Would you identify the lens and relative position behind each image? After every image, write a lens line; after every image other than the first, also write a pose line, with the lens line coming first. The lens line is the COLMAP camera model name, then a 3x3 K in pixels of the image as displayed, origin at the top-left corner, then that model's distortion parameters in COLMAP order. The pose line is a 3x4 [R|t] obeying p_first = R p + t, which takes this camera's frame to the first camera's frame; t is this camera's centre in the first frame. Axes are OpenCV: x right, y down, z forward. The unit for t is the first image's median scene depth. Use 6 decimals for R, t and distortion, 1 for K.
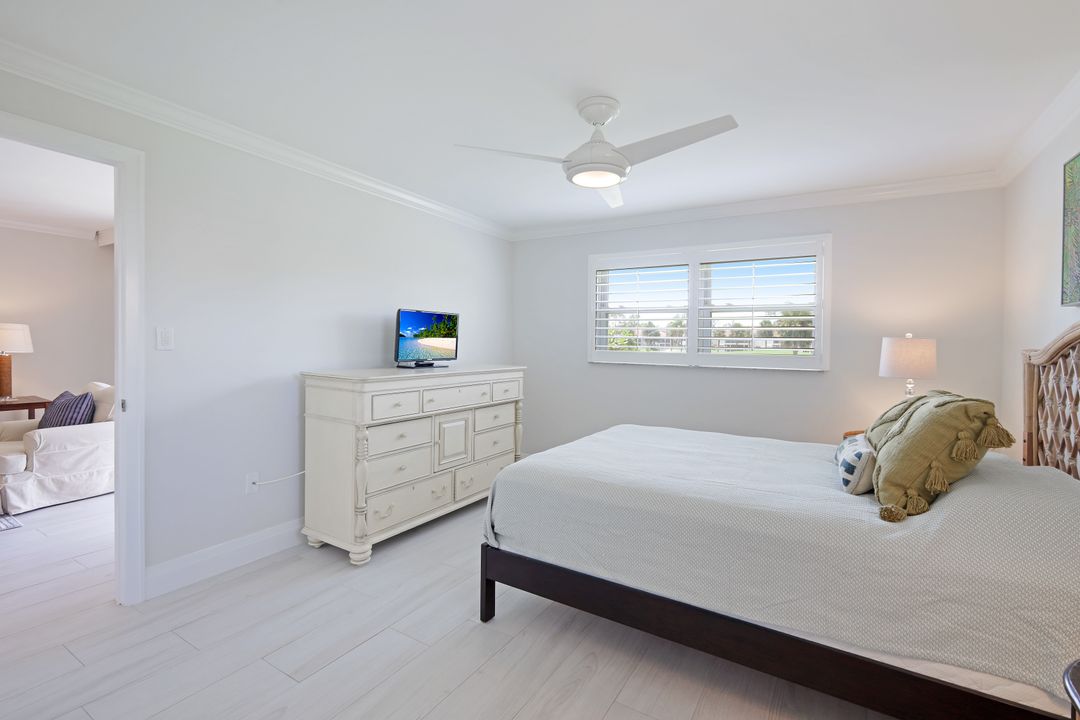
lens RADIAL K [[466.8, 0, 540.0], [0, 466.8, 345.9], [0, 0, 1]] dist [-0.000795, -0.000231]
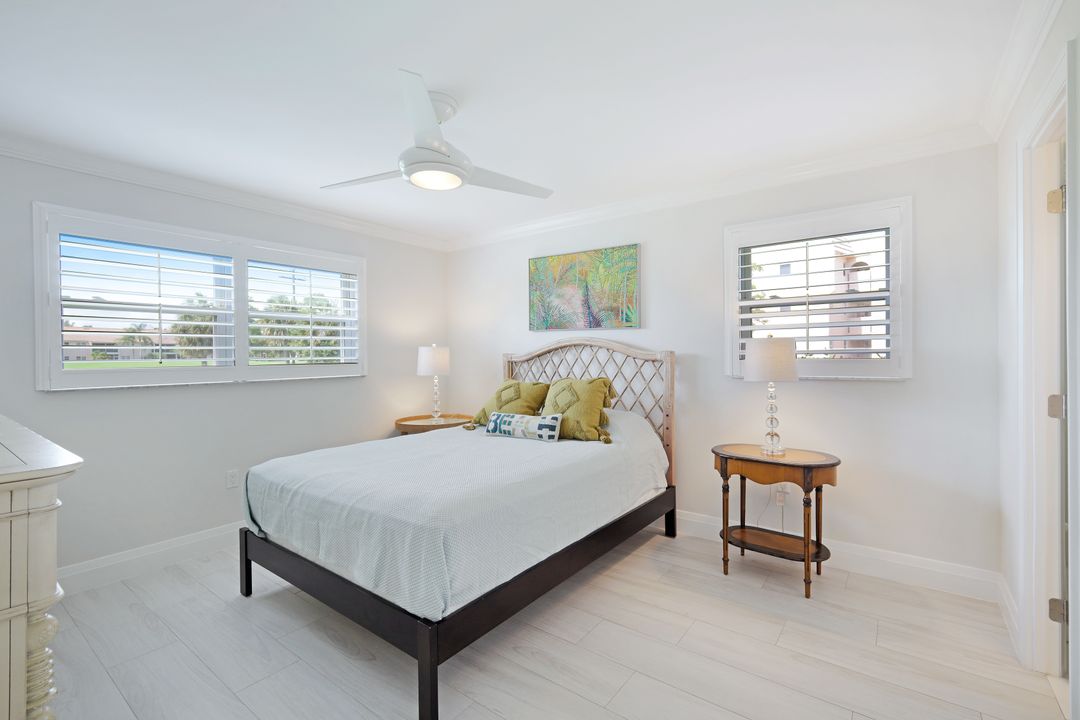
lens RADIAL K [[481.0, 0, 536.4], [0, 481.0, 345.2], [0, 0, 1]] dist [-0.000098, -0.000006]
pose [[0.097193, -0.000364, 0.995265, -0.517816], [0.013937, 0.999902, -0.000995, -0.013246], [-0.995168, 0.013968, 0.097189, 0.448903]]
